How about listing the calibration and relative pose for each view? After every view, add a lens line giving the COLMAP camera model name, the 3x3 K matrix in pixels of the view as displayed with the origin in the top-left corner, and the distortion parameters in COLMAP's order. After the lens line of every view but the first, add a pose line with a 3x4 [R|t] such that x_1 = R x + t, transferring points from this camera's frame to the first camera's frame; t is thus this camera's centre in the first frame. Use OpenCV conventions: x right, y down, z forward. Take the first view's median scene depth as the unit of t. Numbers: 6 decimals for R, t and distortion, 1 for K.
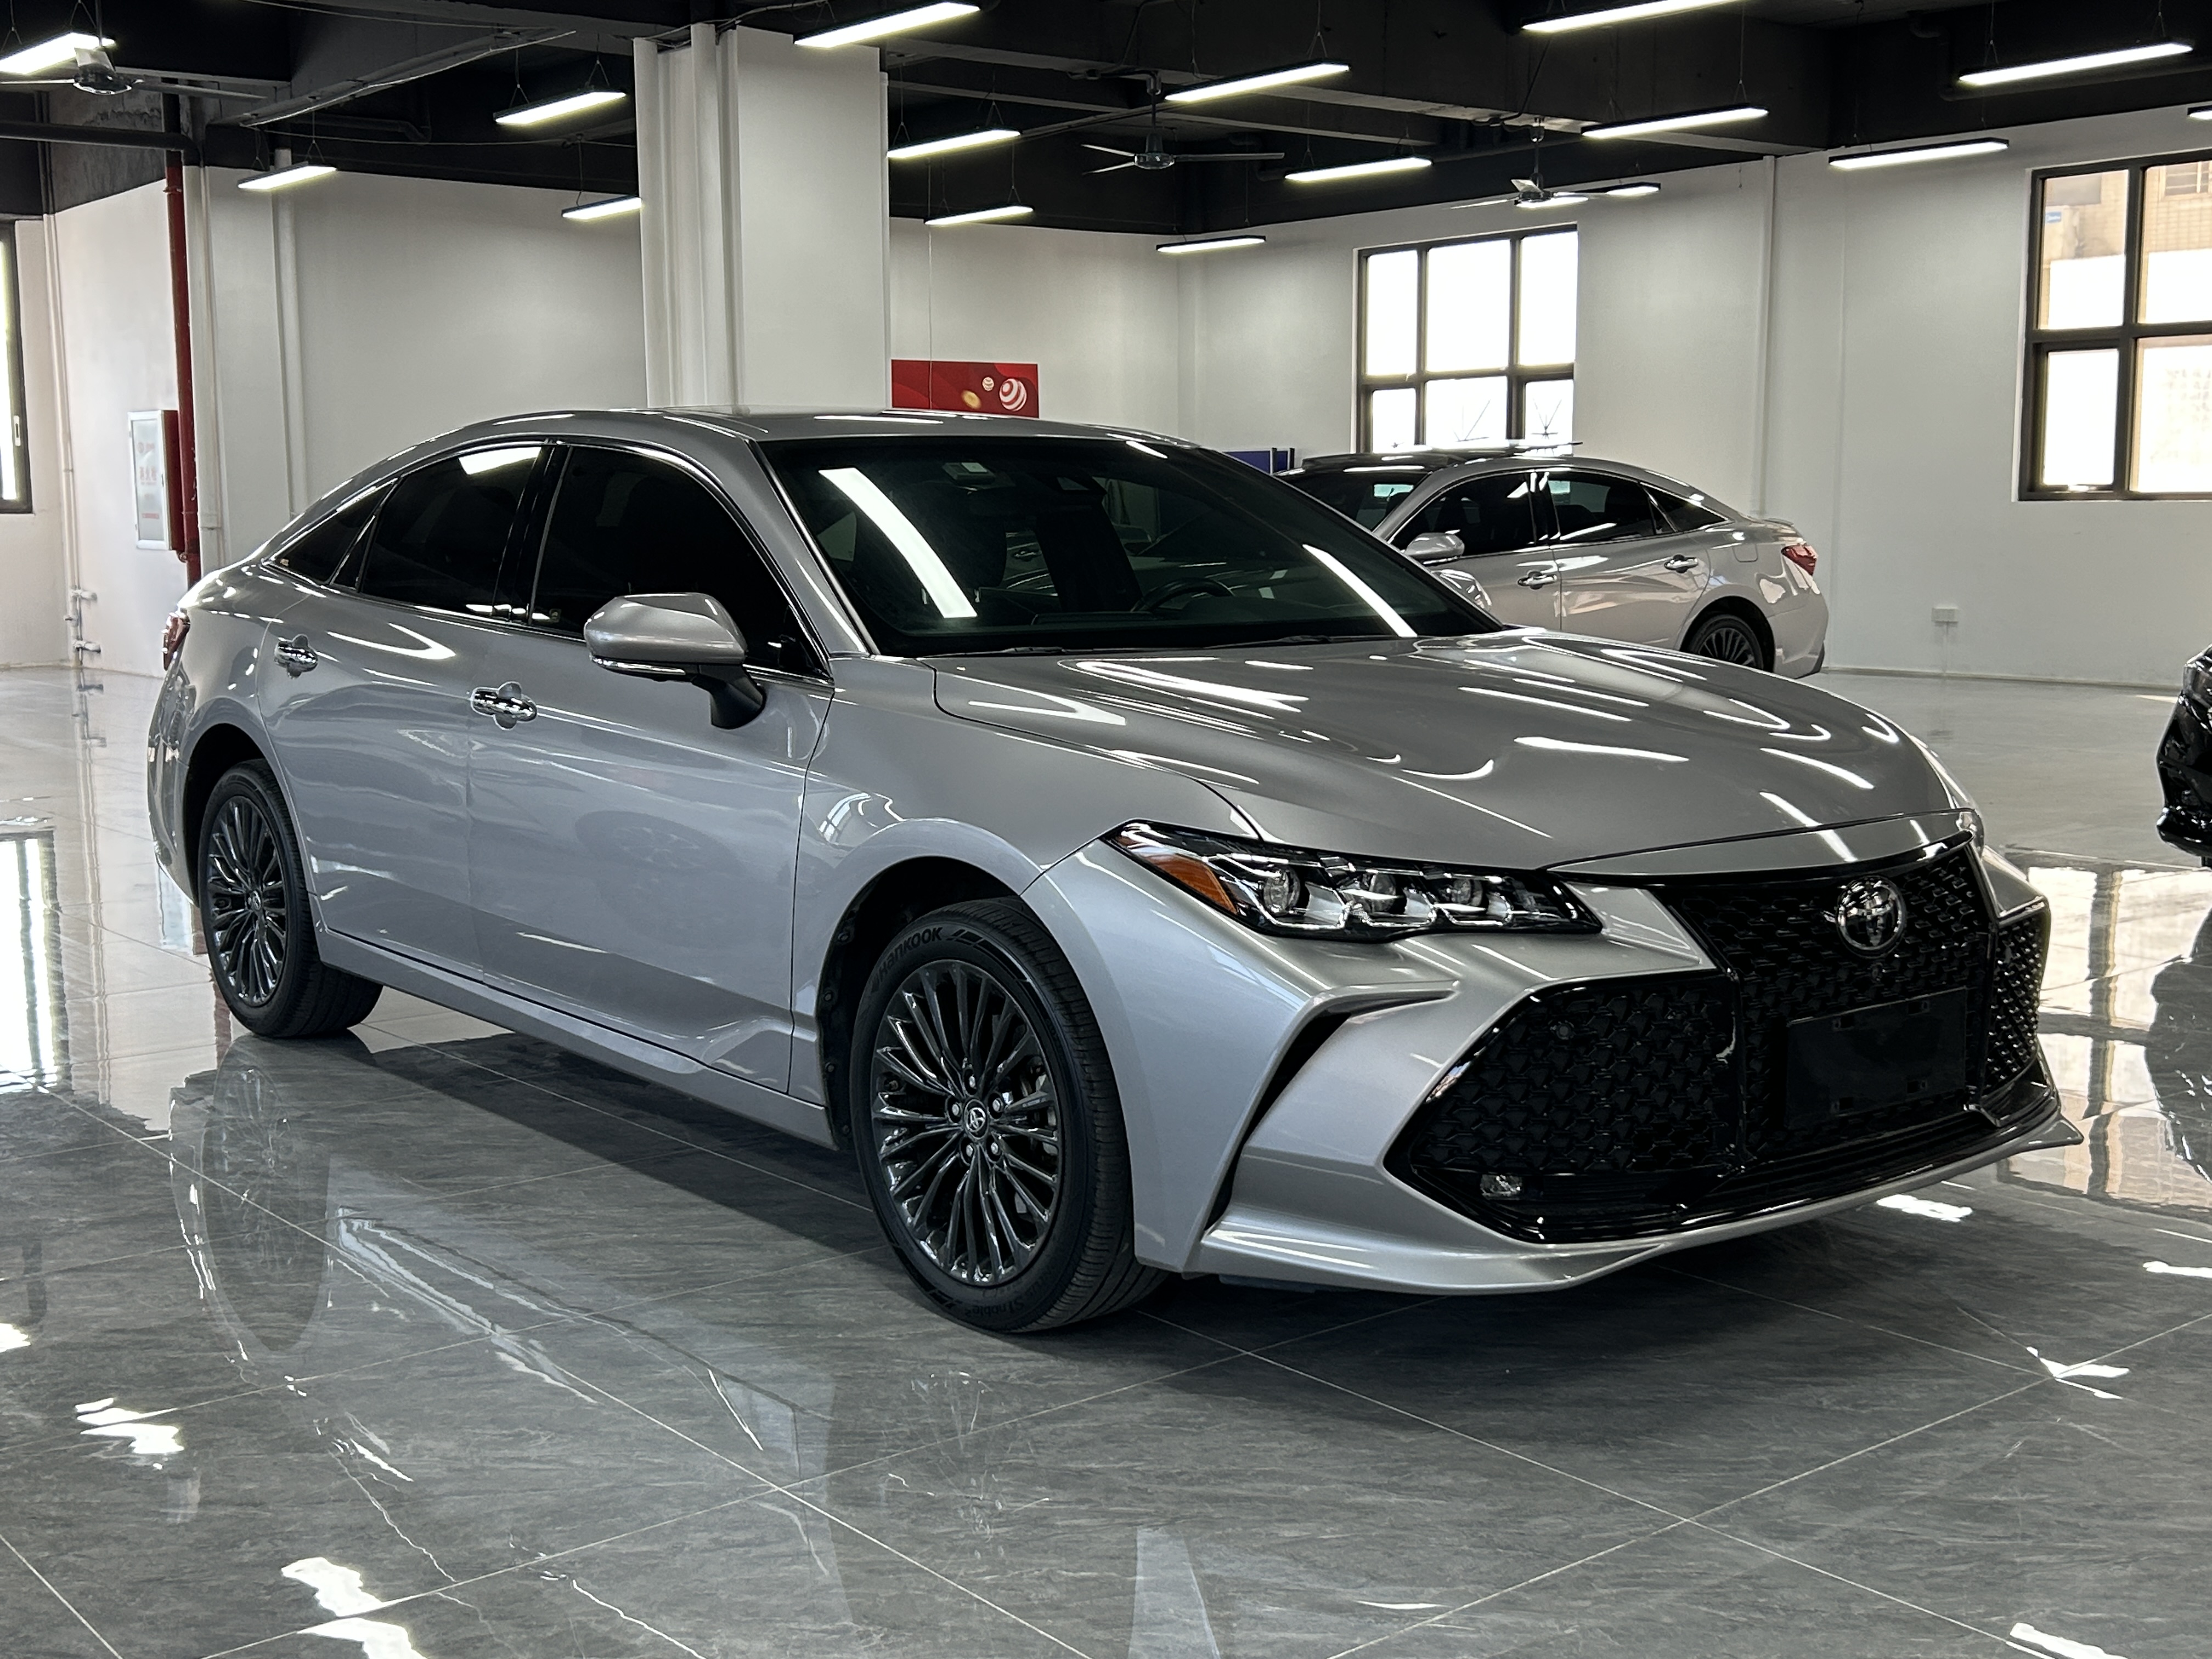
lens RADIAL K [[2589.0, 0, 1018.0], [0, 2589.0, 873.4], [0, 0, 1]] dist [0.031826, 0.000000]
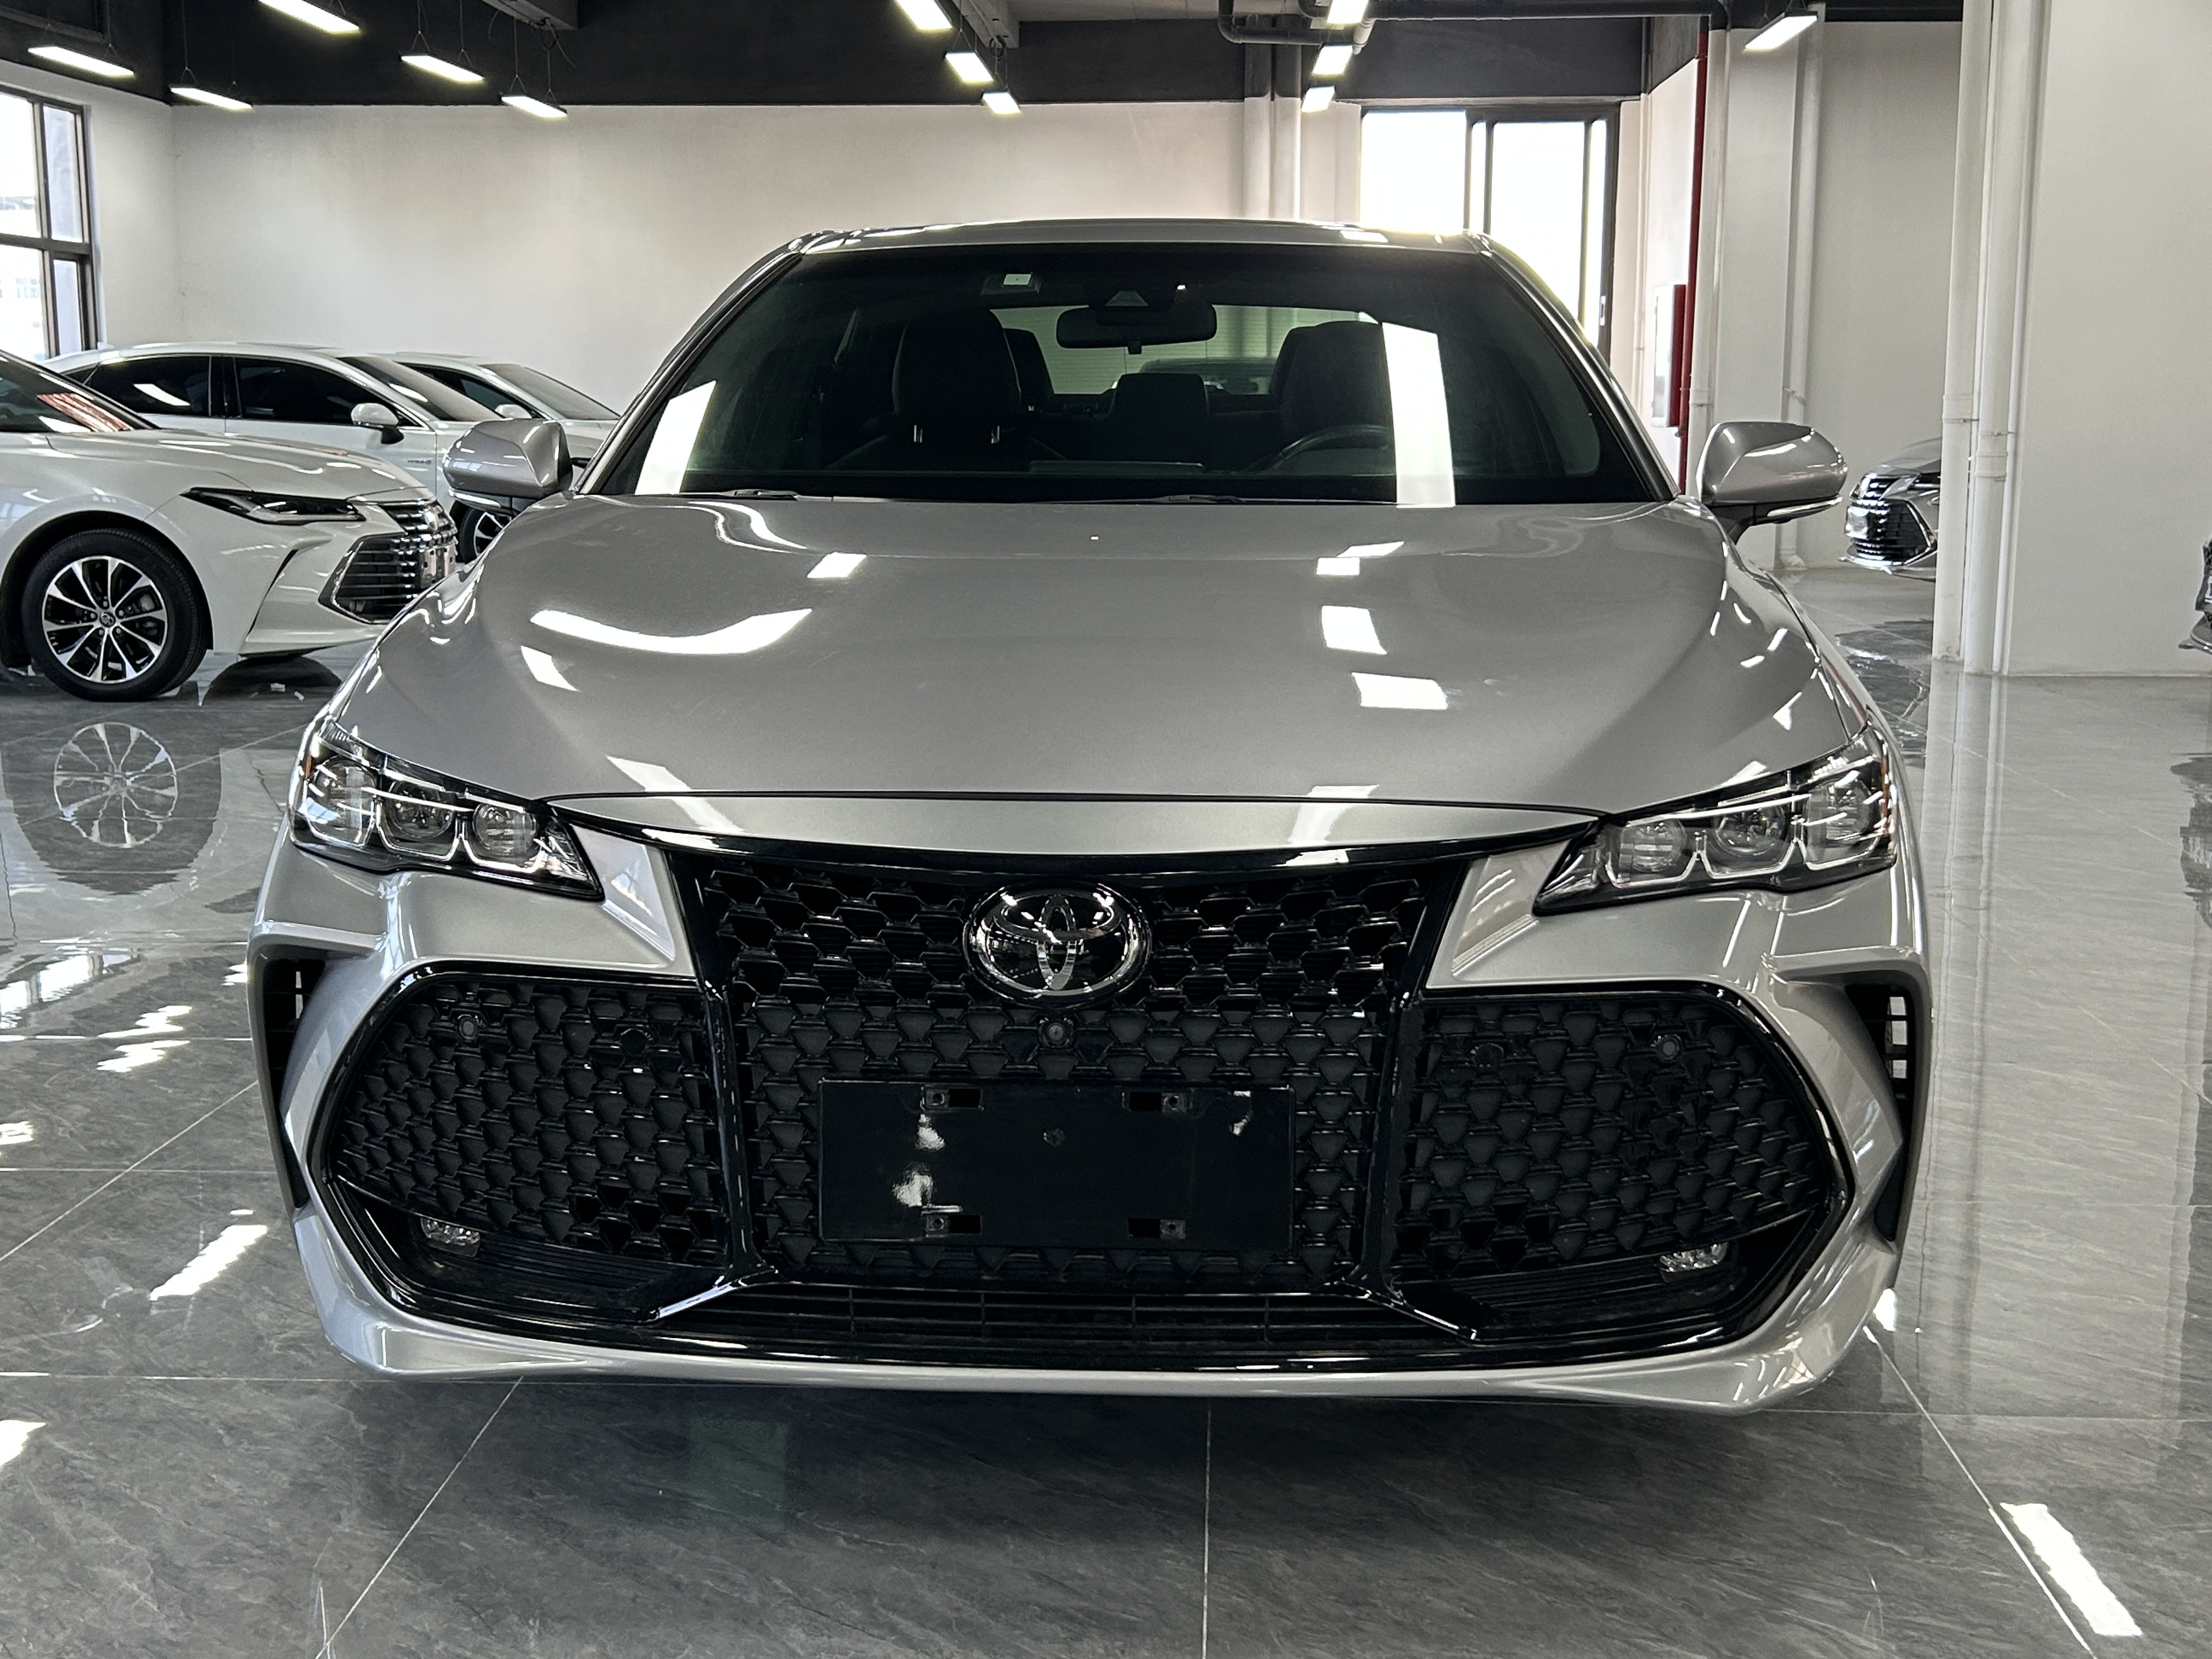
lens RADIAL K [[2589.0, 0, 1113.9], [0, 2589.0, 834.7], [0, 0, 1]] dist [0.031826, 0.000000]
pose [[0.756078, 0.120978, -0.643203, 0.755522], [-0.105558, 0.992442, 0.062583, -0.051798], [0.645913, 0.020578, 0.763134, 0.541547]]
